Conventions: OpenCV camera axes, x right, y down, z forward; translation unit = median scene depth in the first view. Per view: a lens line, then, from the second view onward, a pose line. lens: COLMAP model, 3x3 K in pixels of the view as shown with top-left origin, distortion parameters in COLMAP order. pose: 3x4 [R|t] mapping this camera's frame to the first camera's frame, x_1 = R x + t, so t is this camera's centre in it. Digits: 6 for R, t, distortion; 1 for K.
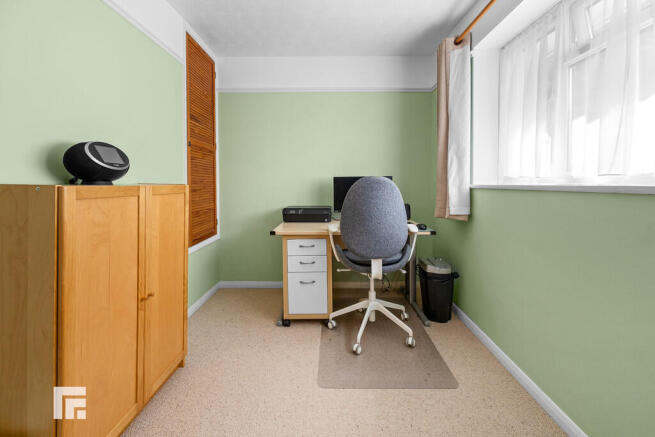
lens RADIAL K [[290.1, 0, 328.4], [0, 290.1, 186.7], [0, 0, 1]] dist [-0.000767, -0.000099]
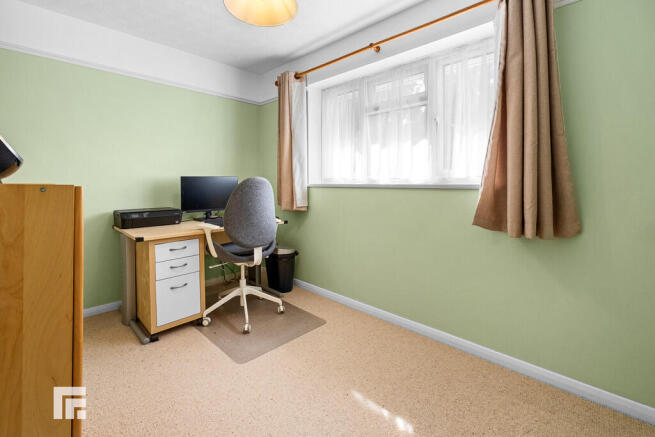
lens RADIAL K [[291.7, 0, 327.4], [0, 291.7, 184.4], [0, 0, 1]] dist [-0.000274, -0.000041]
pose [[0.691994, -0.001181, 0.721902, -0.438188], [0.008096, 0.999948, -0.006125, 0.003205], [-0.721857, 0.010083, 0.691968, -0.021275]]
